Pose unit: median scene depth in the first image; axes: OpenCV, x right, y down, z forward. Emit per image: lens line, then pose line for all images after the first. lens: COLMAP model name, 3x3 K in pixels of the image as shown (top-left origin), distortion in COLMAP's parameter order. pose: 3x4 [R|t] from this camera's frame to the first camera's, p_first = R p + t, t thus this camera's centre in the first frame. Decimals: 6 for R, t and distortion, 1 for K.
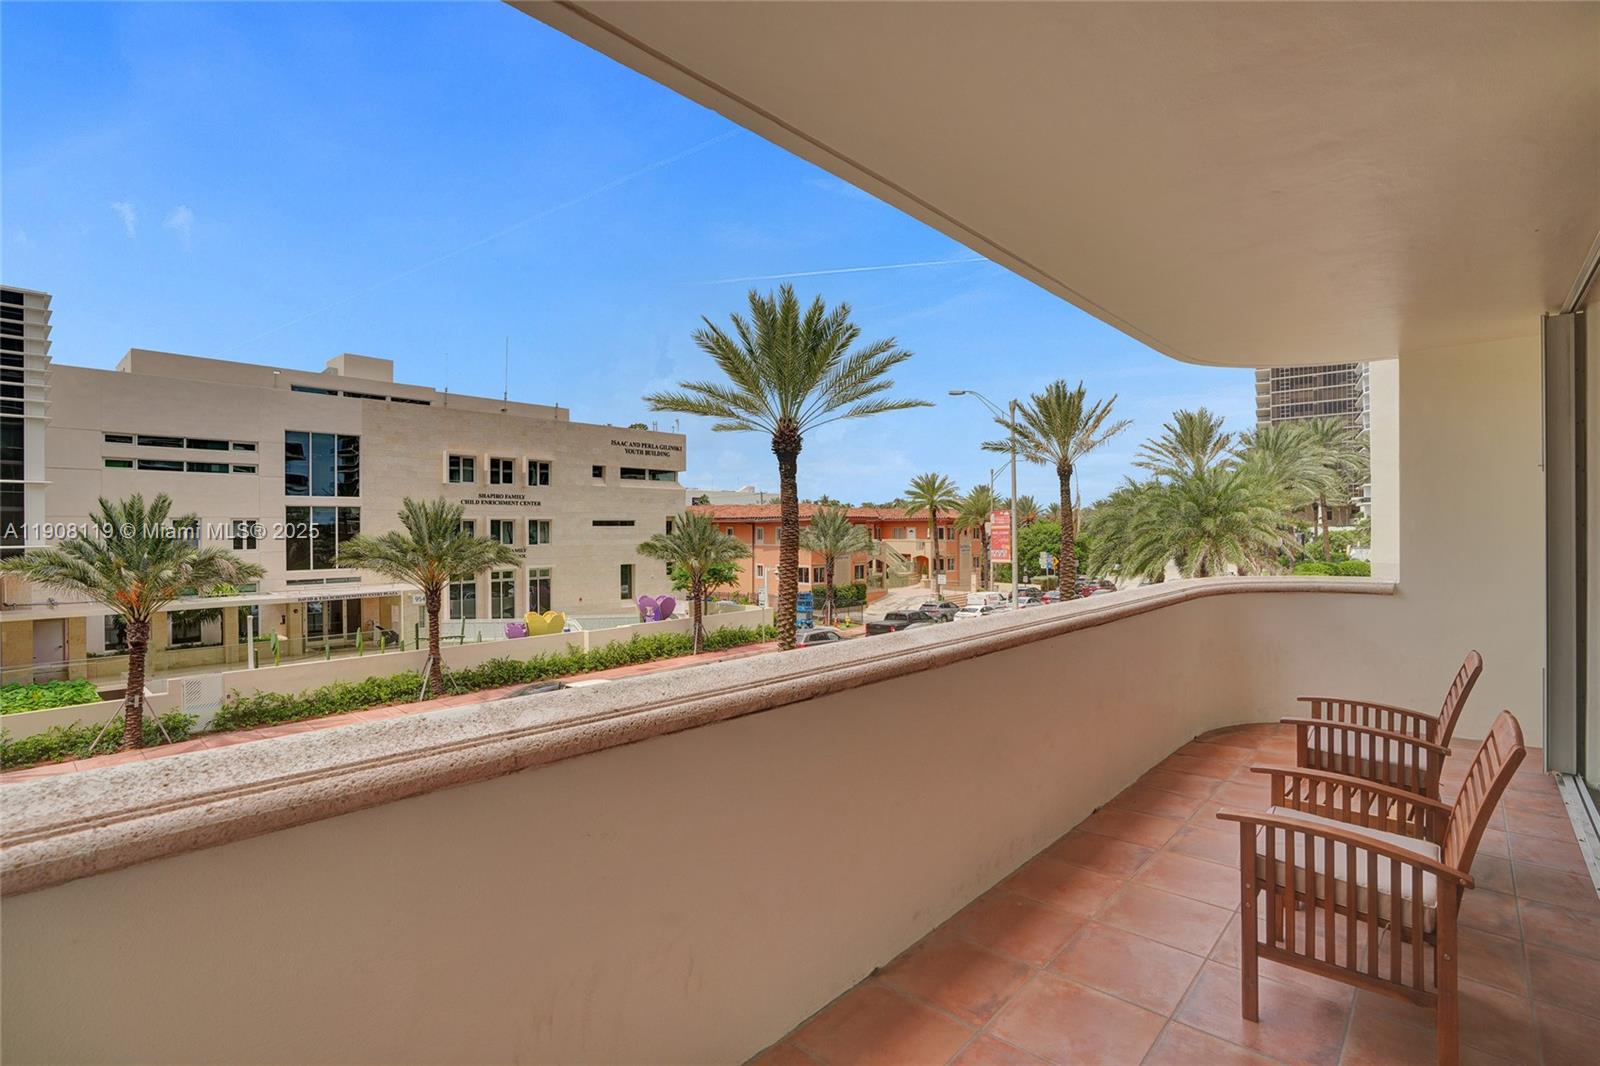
lens RADIAL K [[762.4, 0, 807.5], [0, 762.4, 528.1], [0, 0, 1]] dist [-0.048062, 0.020359]
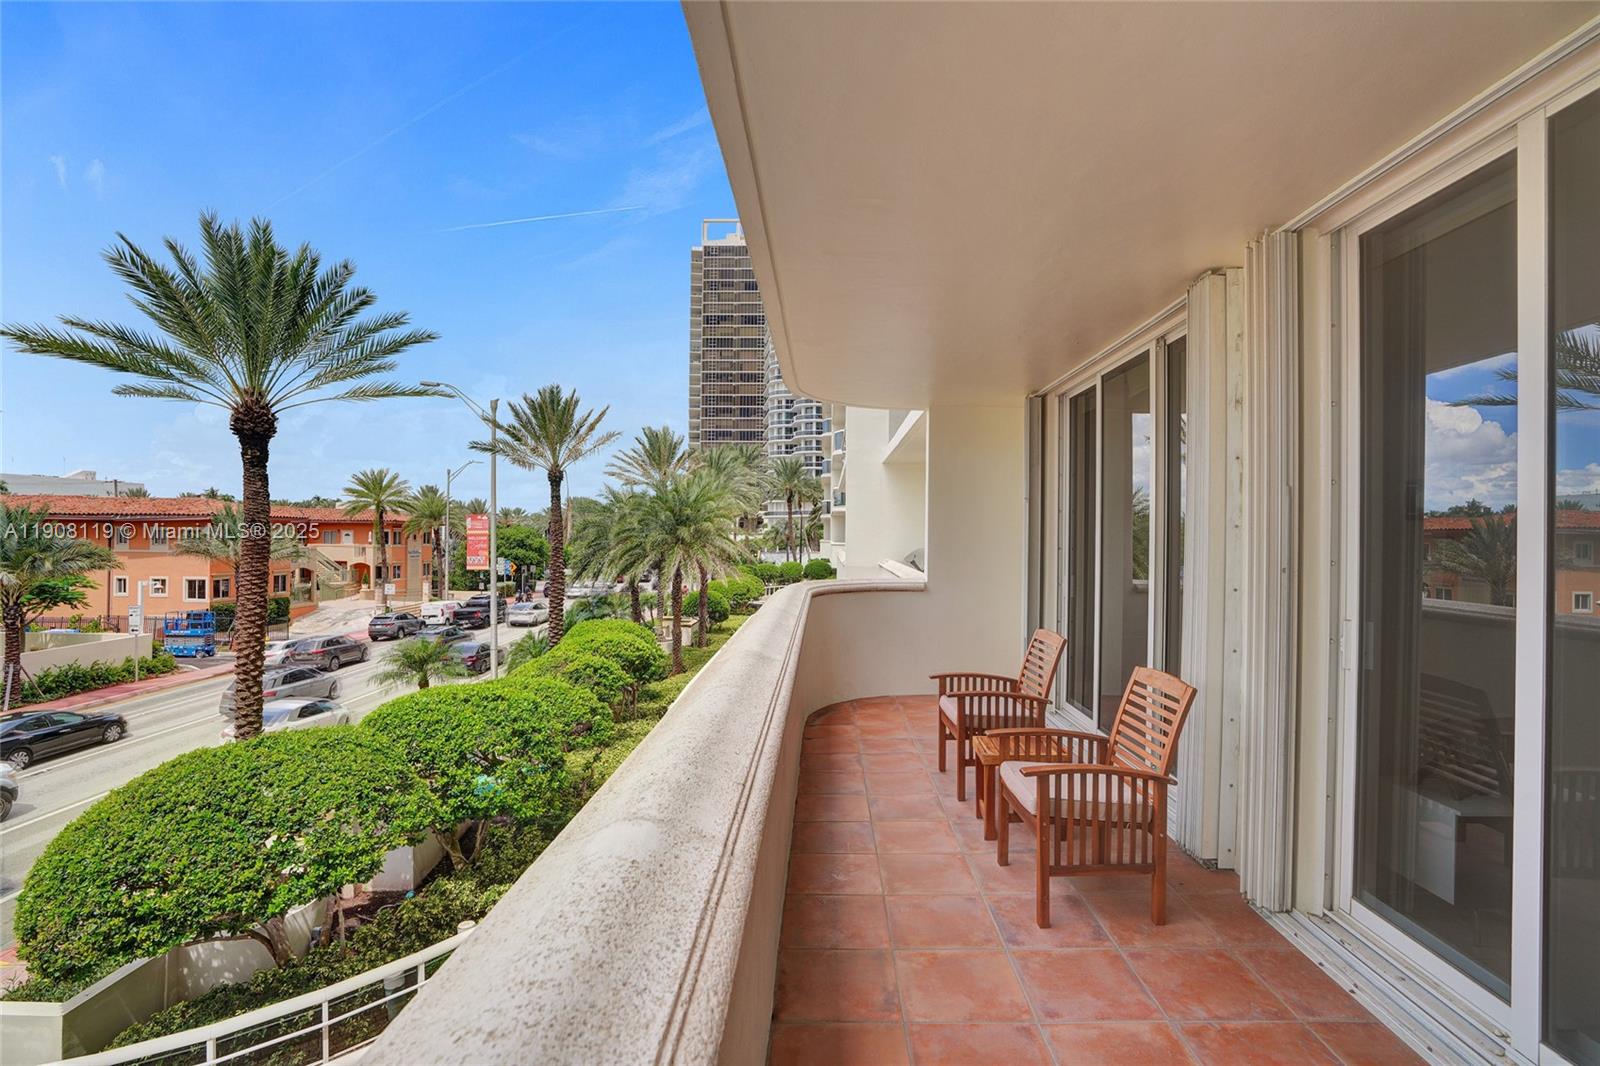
lens RADIAL K [[762.4, 0, 794.1], [0, 762.4, 538.4], [0, 0, 1]] dist [-0.048062, 0.020359]
pose [[0.757754, 0.008154, 0.652489, -0.106591], [-0.013026, 0.999912, 0.002631, -0.001592], [-0.652410, -0.010493, 0.757794, 0.056223]]
